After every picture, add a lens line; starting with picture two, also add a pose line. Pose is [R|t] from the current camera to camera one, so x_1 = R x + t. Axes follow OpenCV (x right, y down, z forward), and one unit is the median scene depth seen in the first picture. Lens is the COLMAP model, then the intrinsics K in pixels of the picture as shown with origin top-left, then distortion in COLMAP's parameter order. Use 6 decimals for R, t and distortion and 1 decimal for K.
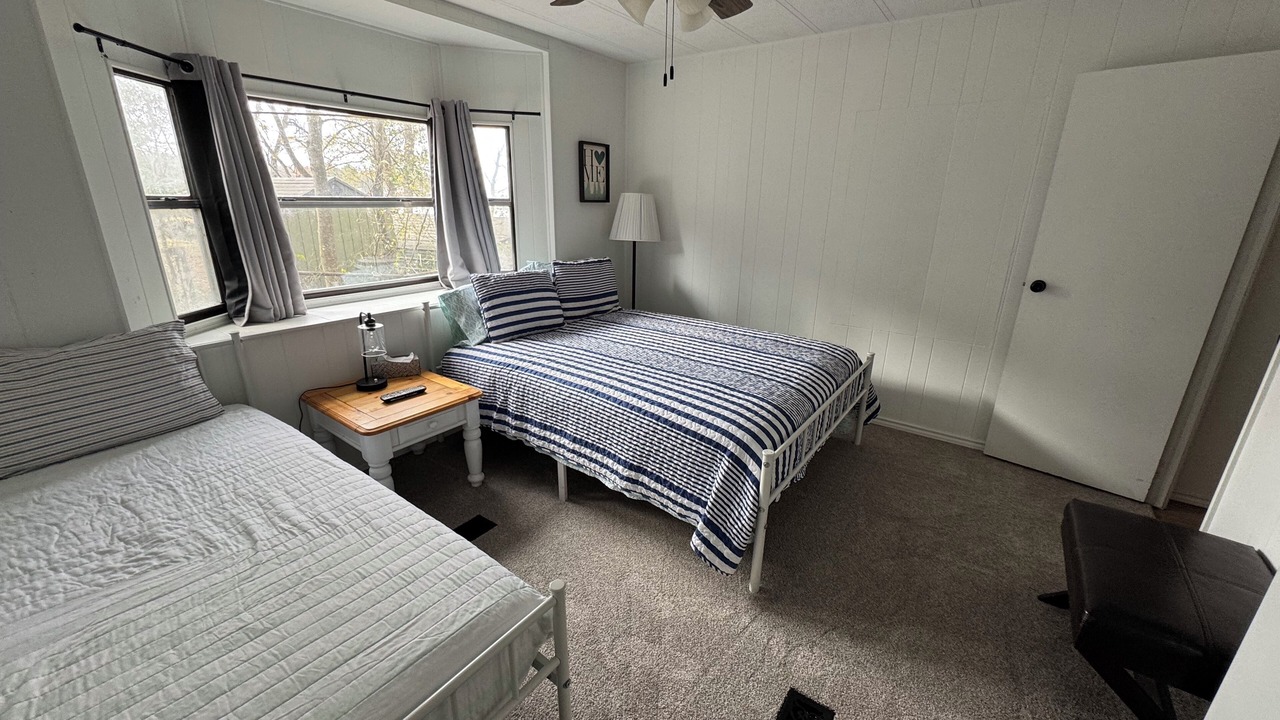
lens RADIAL K [[511.0, 0, 640.1], [0, 511.0, 362.6], [0, 0, 1]] dist [0.002318, 0.000219]
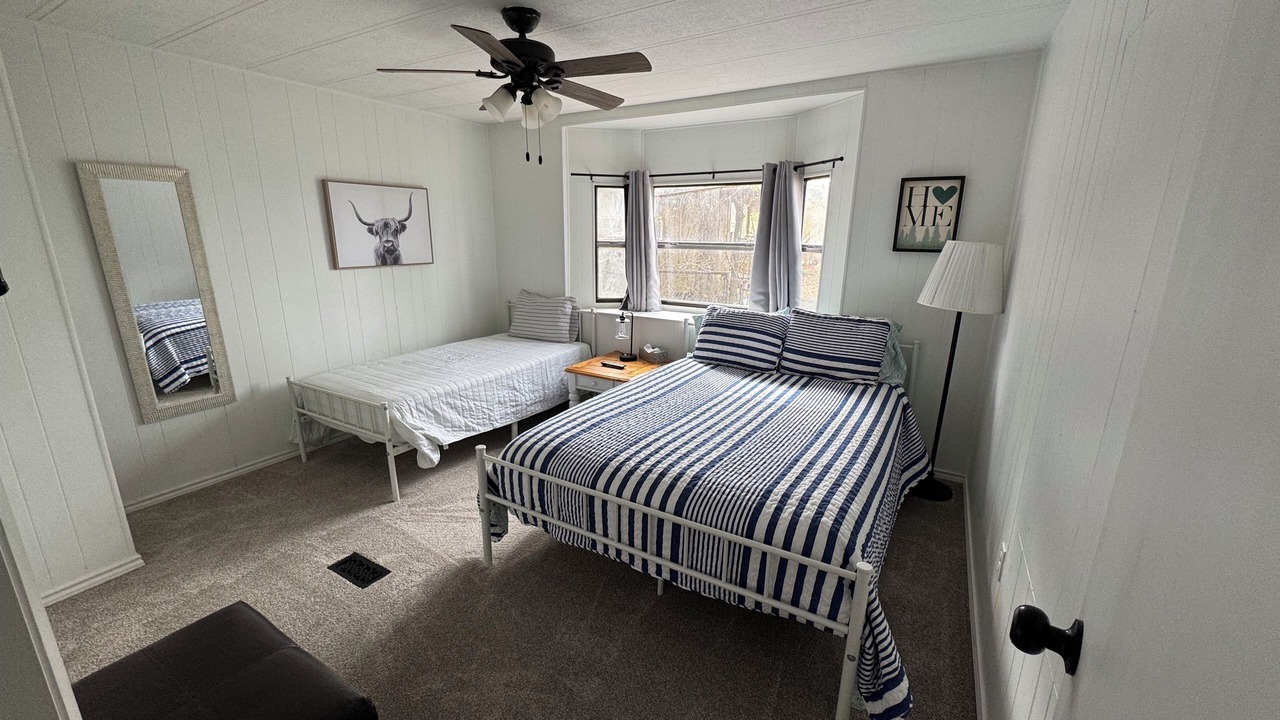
lens RADIAL K [[511.0, 0, 644.7], [0, 511.0, 358.1], [0, 0, 1]] dist [0.002318, 0.000219]
pose [[0.079576, 0.223063, -0.971551, 0.841981], [-0.318936, 0.929106, 0.187195, -0.222357], [0.944430, 0.294966, 0.145078, 0.683081]]
